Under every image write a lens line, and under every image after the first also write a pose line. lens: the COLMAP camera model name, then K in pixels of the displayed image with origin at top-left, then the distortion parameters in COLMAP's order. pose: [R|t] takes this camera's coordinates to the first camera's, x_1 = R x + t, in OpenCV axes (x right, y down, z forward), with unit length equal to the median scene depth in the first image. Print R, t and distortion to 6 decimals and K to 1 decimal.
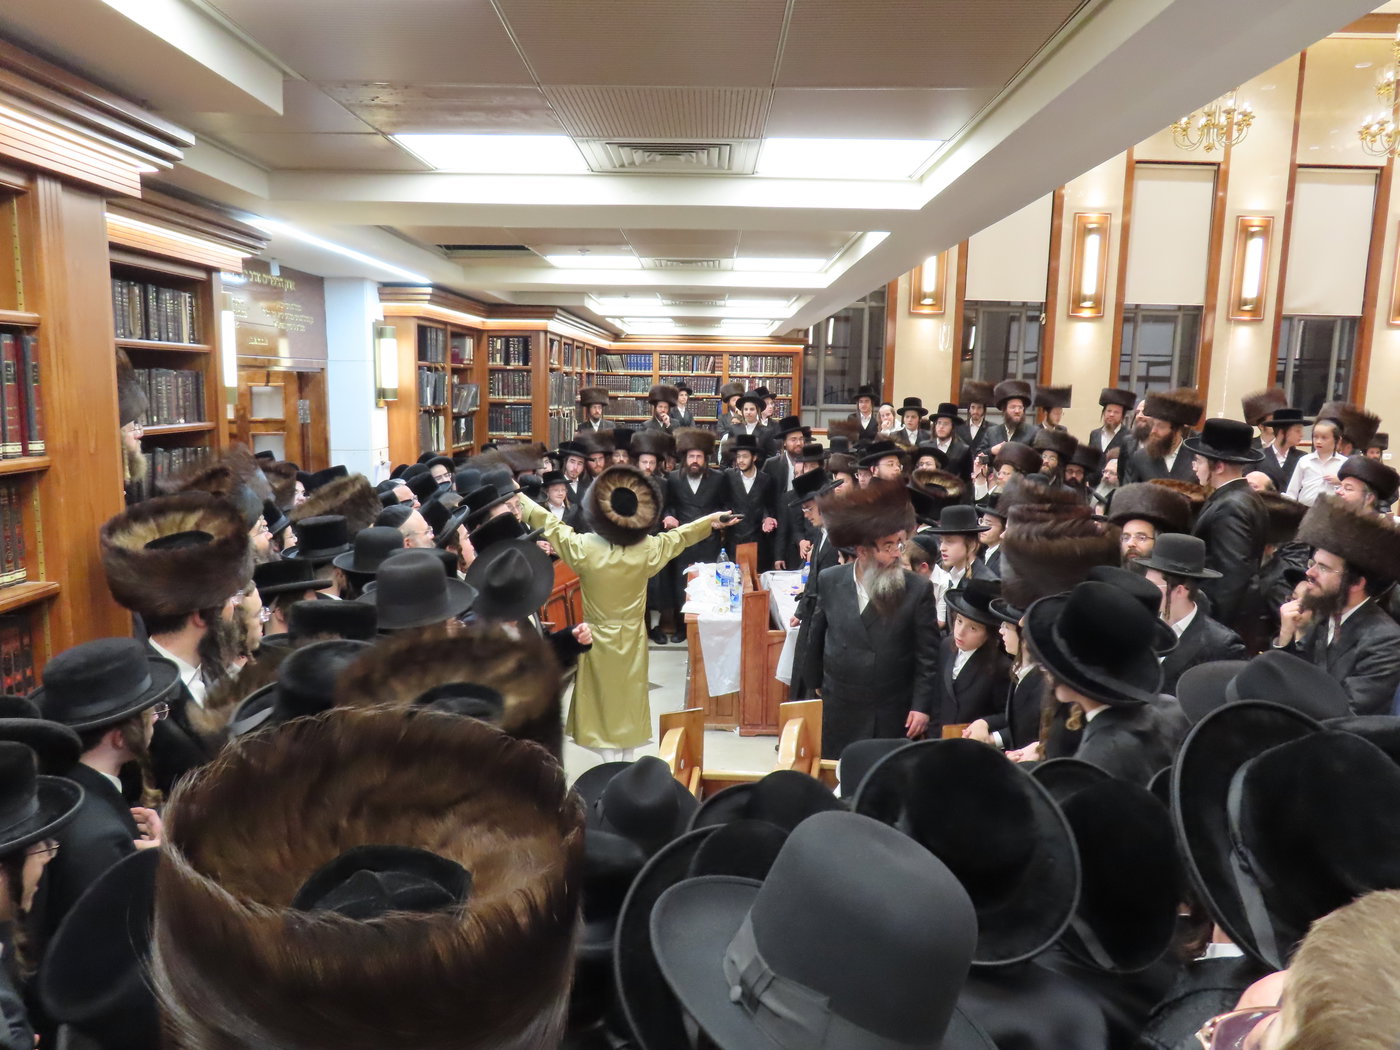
lens RADIAL K [[997.4, 0, 676.7], [0, 997.4, 525.2], [0, 0, 1]] dist [-0.036852, 0.000761]
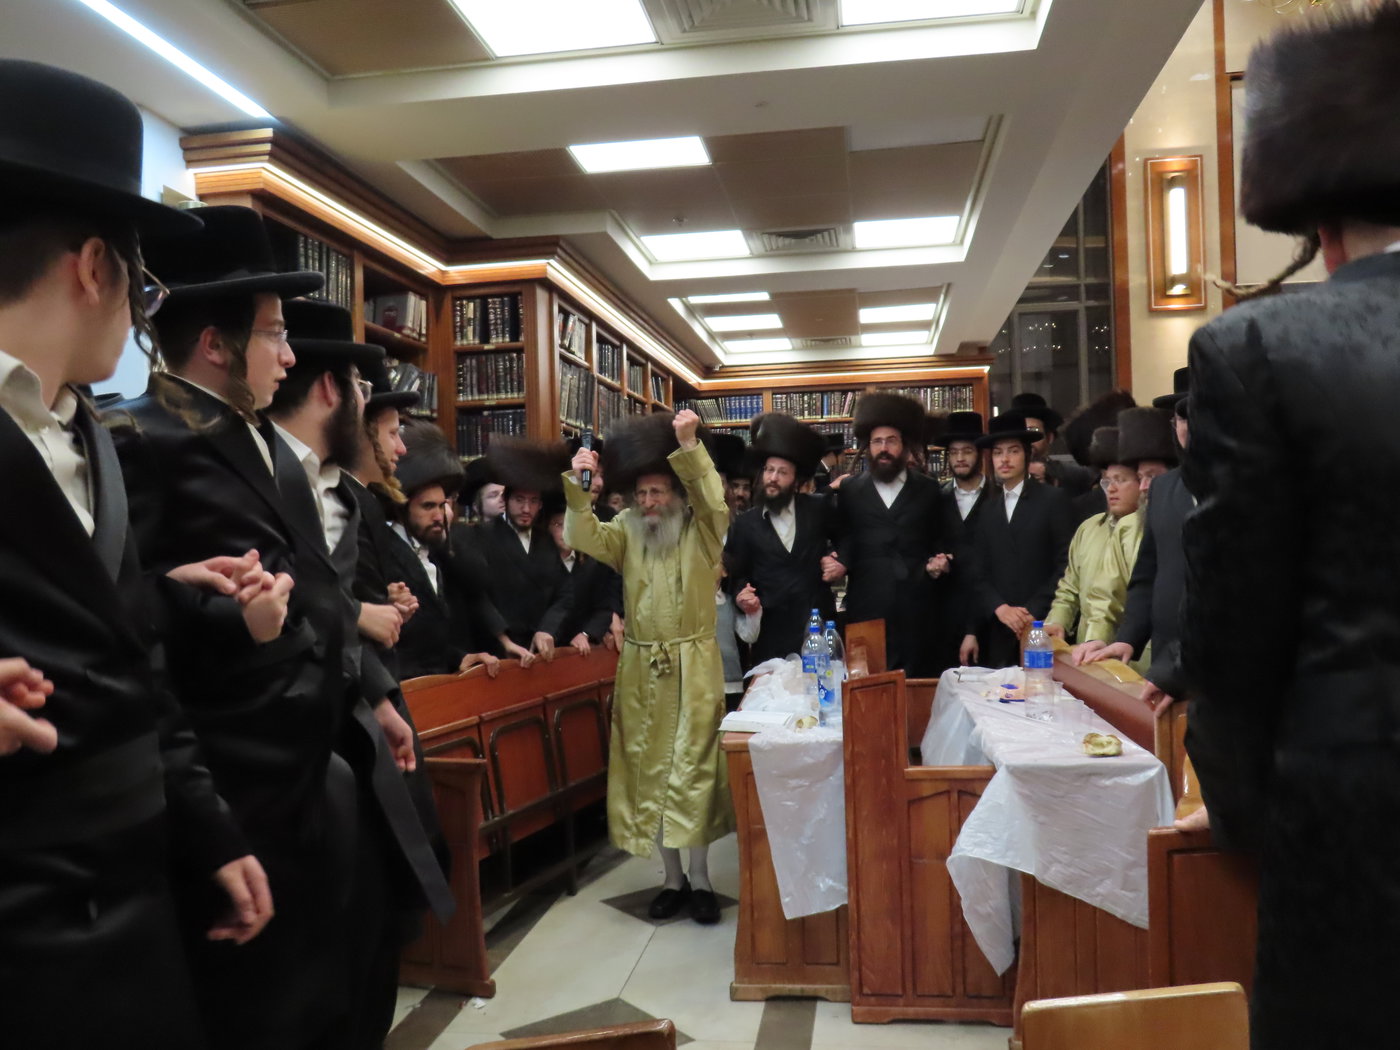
lens RADIAL K [[1167.8, 0, 698.6], [0, 1167.8, 524.3], [0, 0, 1]] dist [-0.017741, 0.005413]
pose [[0.992400, -0.040808, -0.116089, 0.025023], [0.023111, 0.988433, -0.149889, 0.040581], [0.120863, 0.146067, 0.981864, 0.262332]]
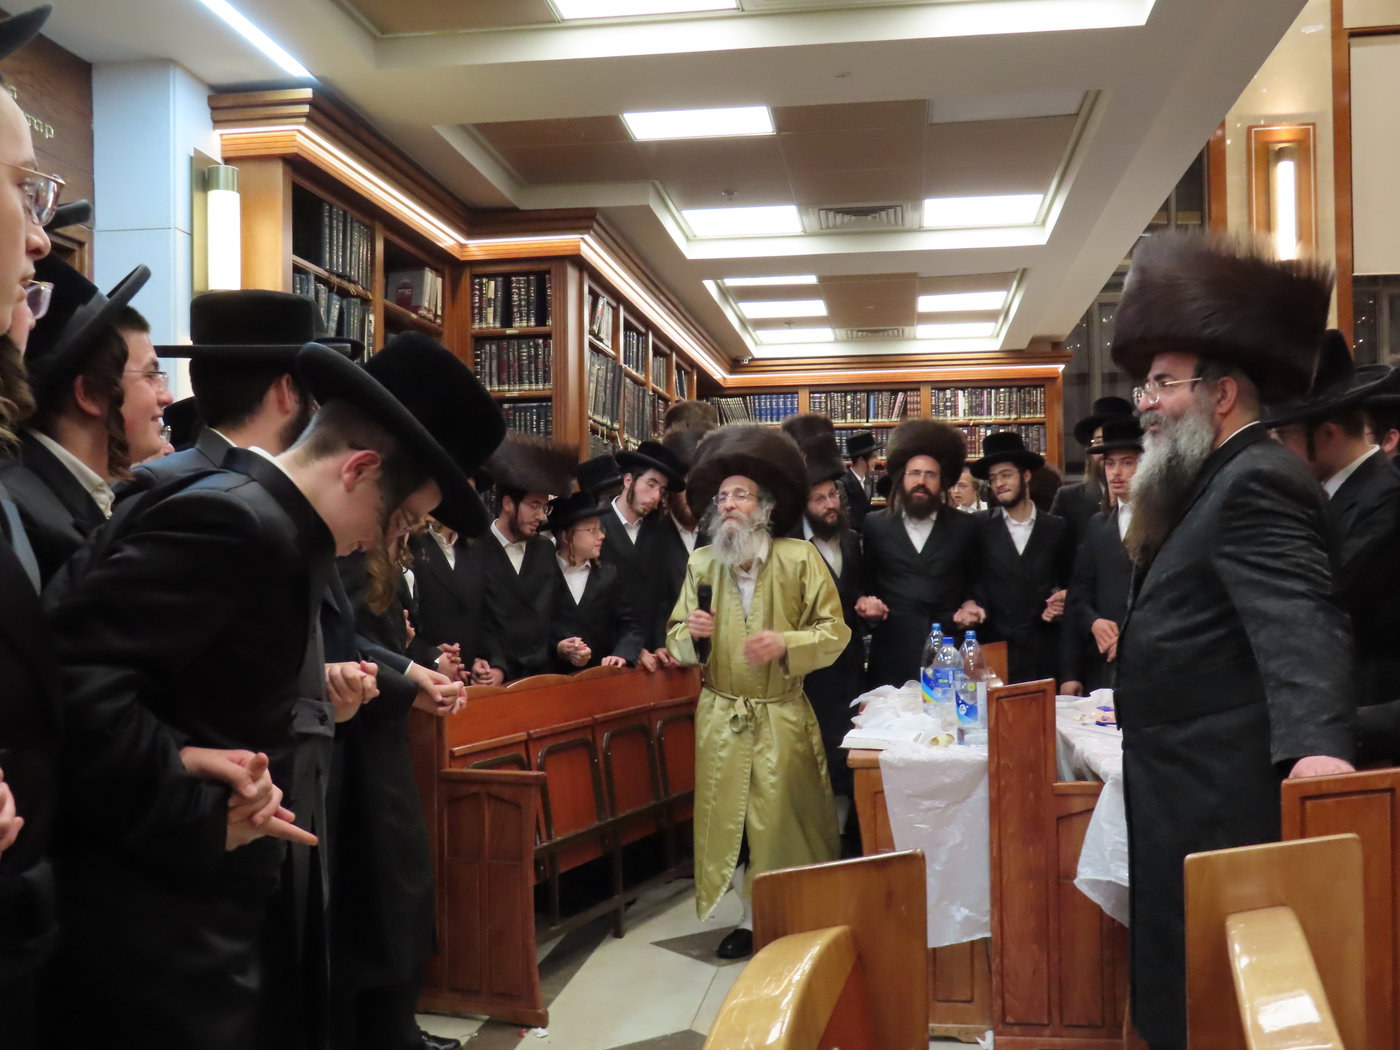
lens RADIAL K [[1445.5, 0, 701.0], [0, 1445.5, 525.0], [0, 0, 1]] dist [0.000403, -0.008800]
pose [[0.994166, -0.025756, -0.104737, 0.006844], [0.007557, 0.985318, -0.170563, 0.055533], [0.107592, 0.168777, 0.979764, 0.211922]]
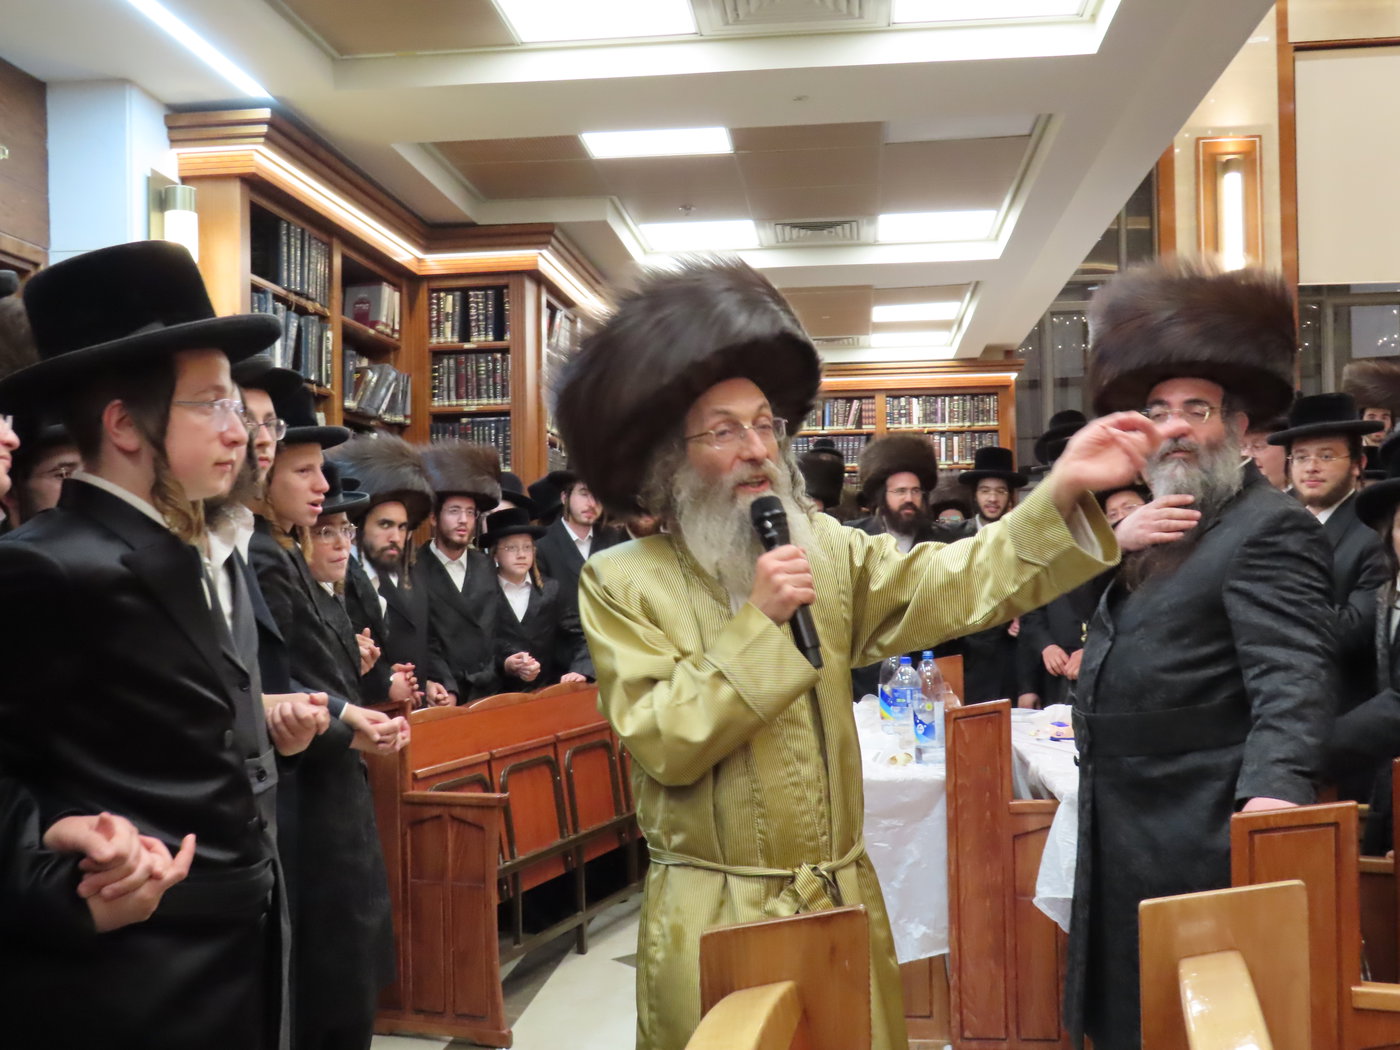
lens RADIAL K [[1446.8, 0, 704.7], [0, 1446.8, 526.3], [0, 0, 1]] dist [0.001556, -0.006469]
pose [[0.997075, -0.028907, -0.070756, 0.005715], [0.016643, 0.985623, -0.168139, 0.050223], [0.074599, 0.166469, 0.983221, 0.206751]]
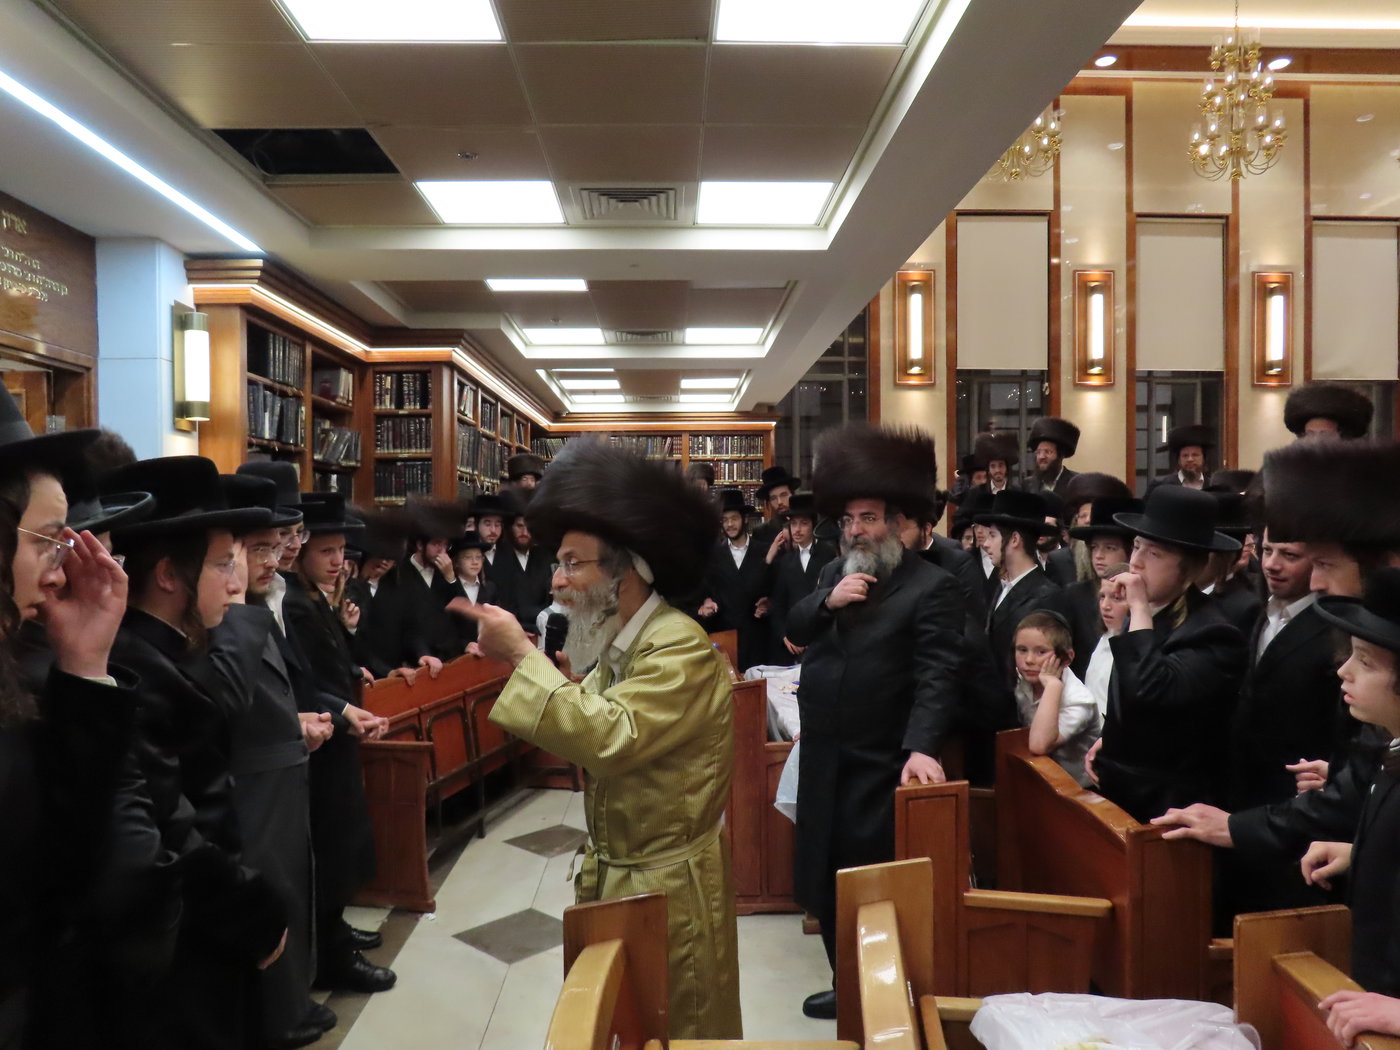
lens RADIAL K [[996.2, 0, 696.9], [0, 996.2, 526.5], [0, 0, 1]] dist [-0.004687, 0.001495]
pose [[0.997901, -0.019022, 0.061894, 0.005427], [0.027410, 0.990105, -0.137627, 0.029136], [-0.058663, 0.139035, 0.988548, 0.188471]]
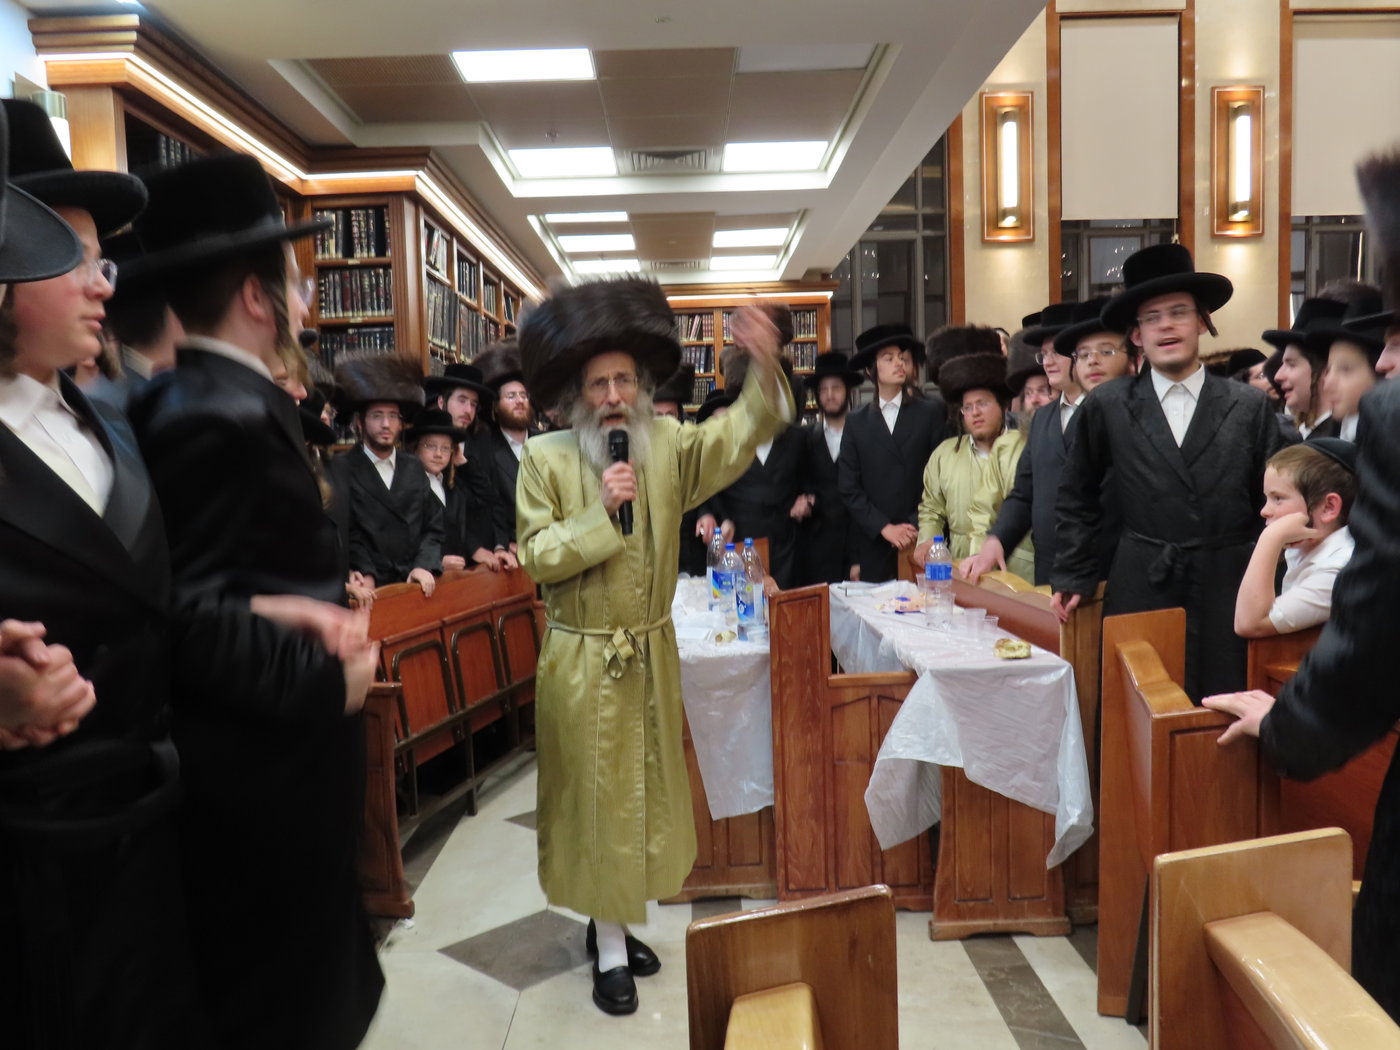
lens RADIAL K [[1167.5, 0, 700.0], [0, 1167.5, 525.0], [0, 0, 1]] dist [-0.015656, 0.008523]
pose [[0.998094, -0.044689, 0.042565, -0.003474], [0.047993, 0.995634, -0.080055, 0.041545], [-0.038801, 0.081945, 0.995881, 0.257097]]
